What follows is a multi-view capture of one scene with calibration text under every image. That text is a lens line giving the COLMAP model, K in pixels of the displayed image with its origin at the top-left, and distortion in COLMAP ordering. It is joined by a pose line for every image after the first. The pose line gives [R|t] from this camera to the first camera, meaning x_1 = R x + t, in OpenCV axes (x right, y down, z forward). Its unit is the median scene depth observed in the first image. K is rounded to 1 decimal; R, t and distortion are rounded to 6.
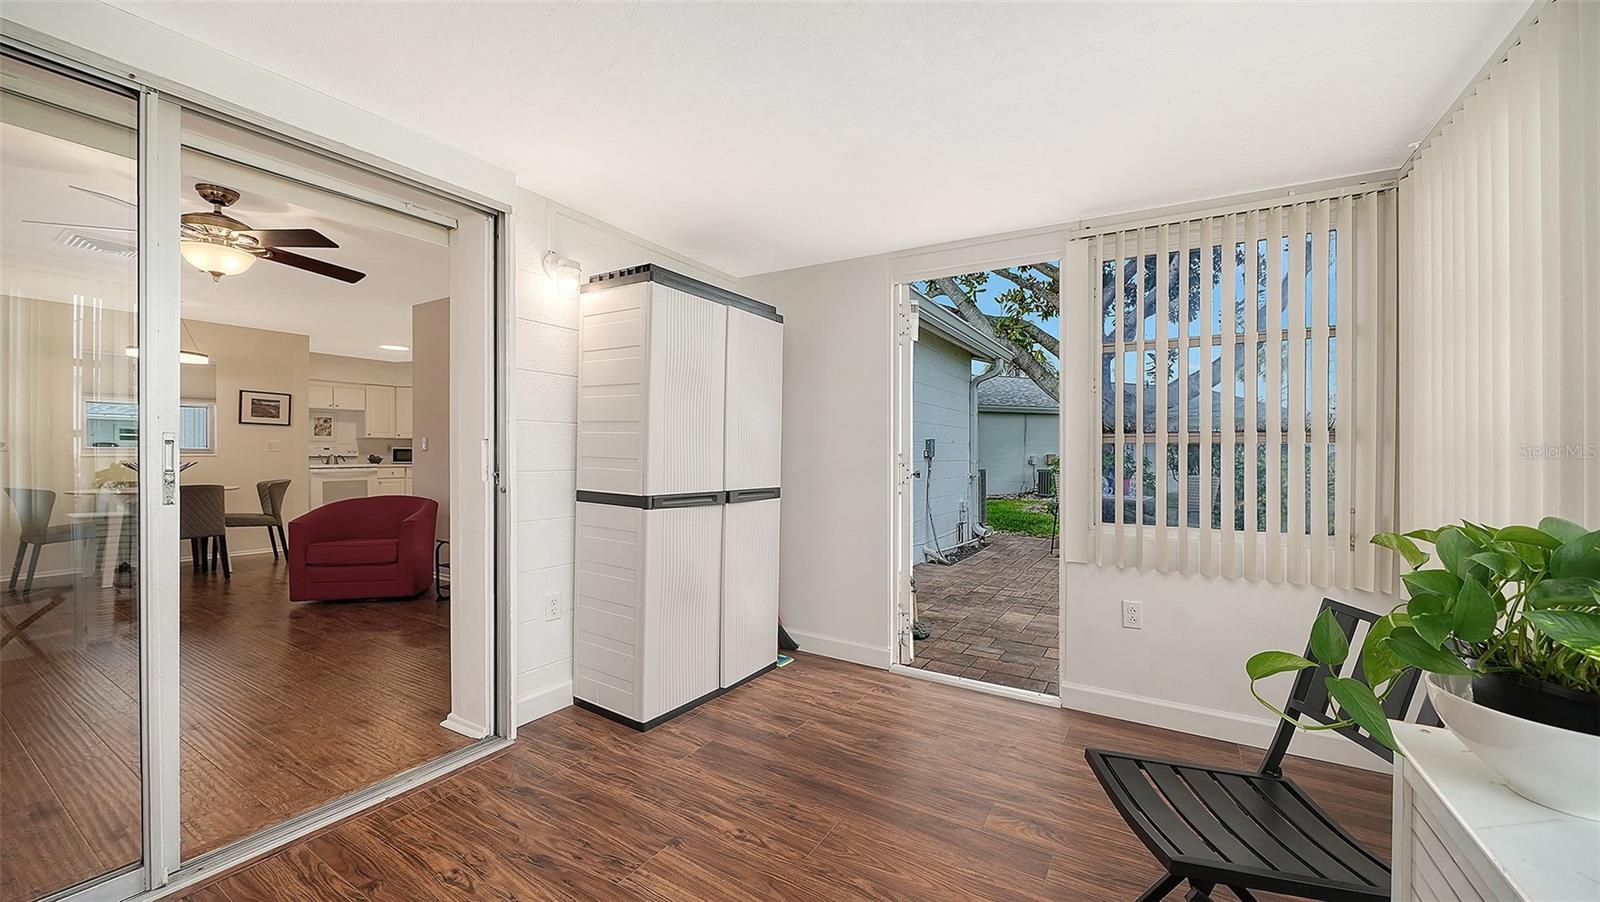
lens RADIAL K [[609.6, 0, 806.0], [0, 609.6, 460.0], [0, 0, 1]] dist [-0.000063, -0.000397]
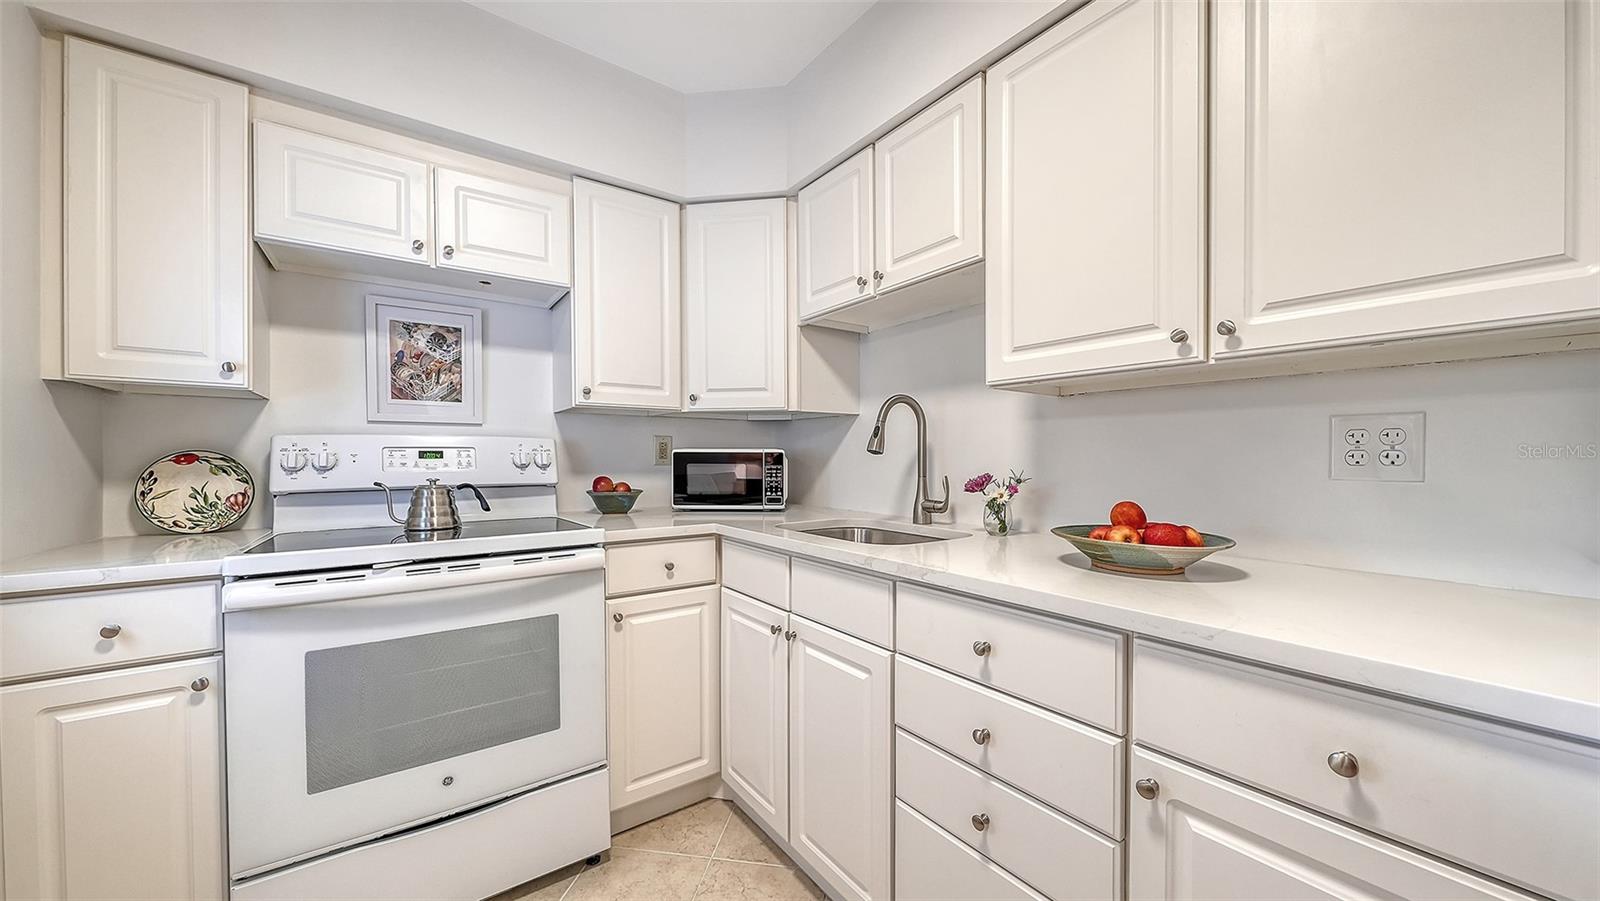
lens RADIAL K [[560.8, 0, 795.2], [0, 560.8, 467.5], [0, 0, 1]] dist [-0.004653, -0.000667]
pose [[0.920583, 0.004722, -0.390519, -0.588060], [-0.001971, 0.999970, 0.007445, -0.015268], [0.390543, -0.006084, 0.920565, 0.876148]]
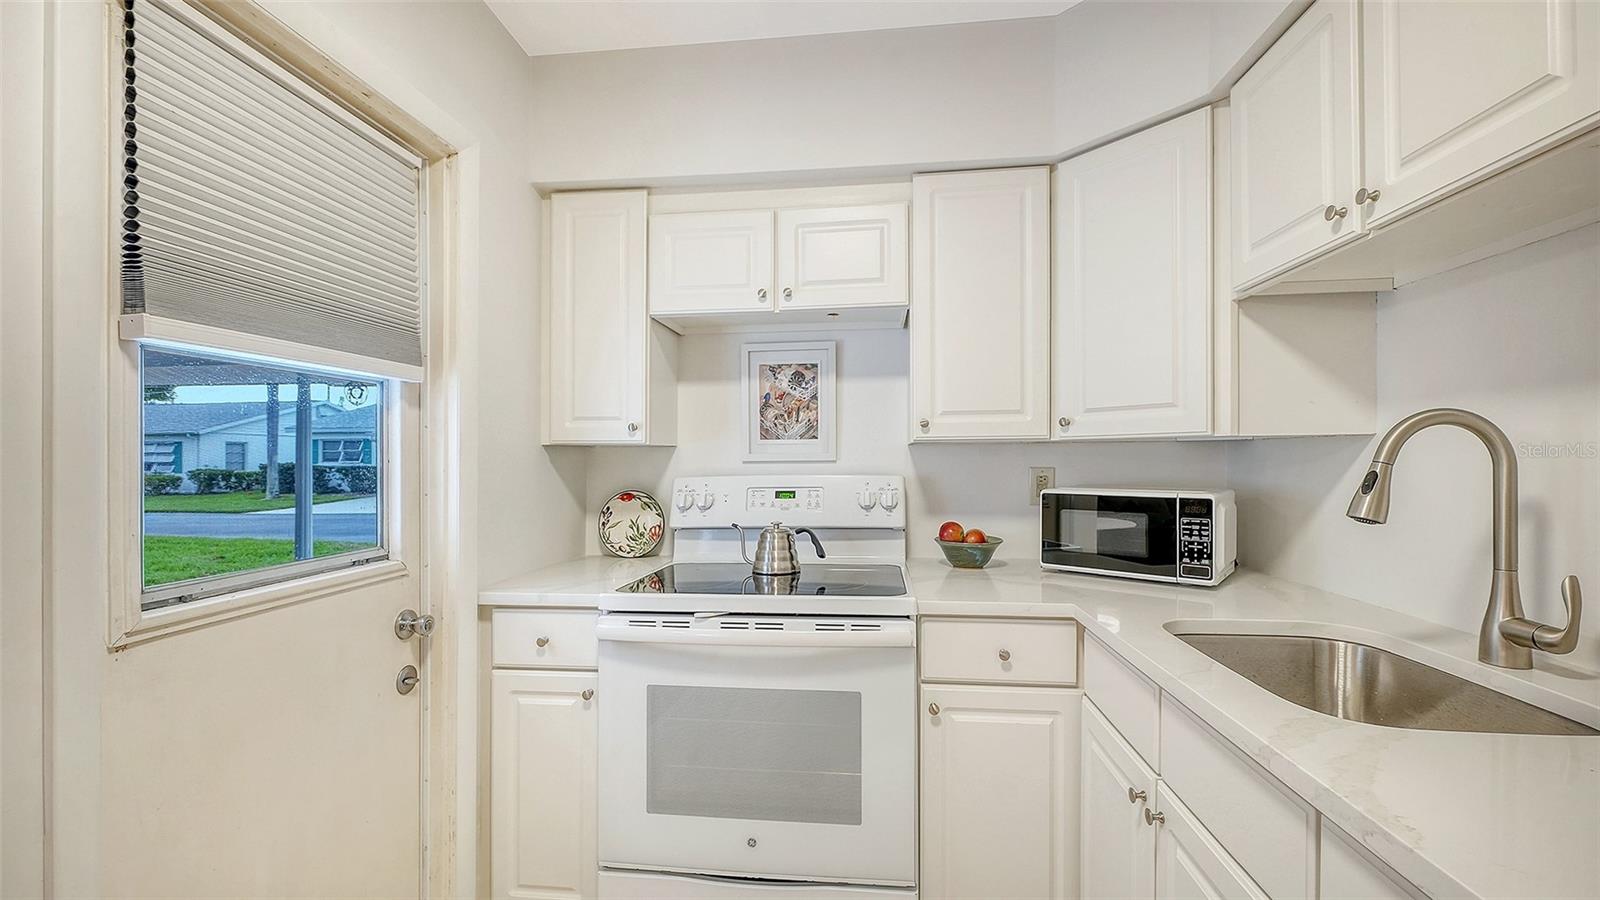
lens RADIAL K [[637.7, 0, 804.6], [0, 637.7, 465.4], [0, 0, 1]] dist [-0.003483, -0.000162]
pose [[0.422872, 0.003483, -0.906183, -0.573875], [-0.001684, 0.999994, 0.003058, -0.030524], [0.906188, 0.000233, 0.422876, 0.922020]]
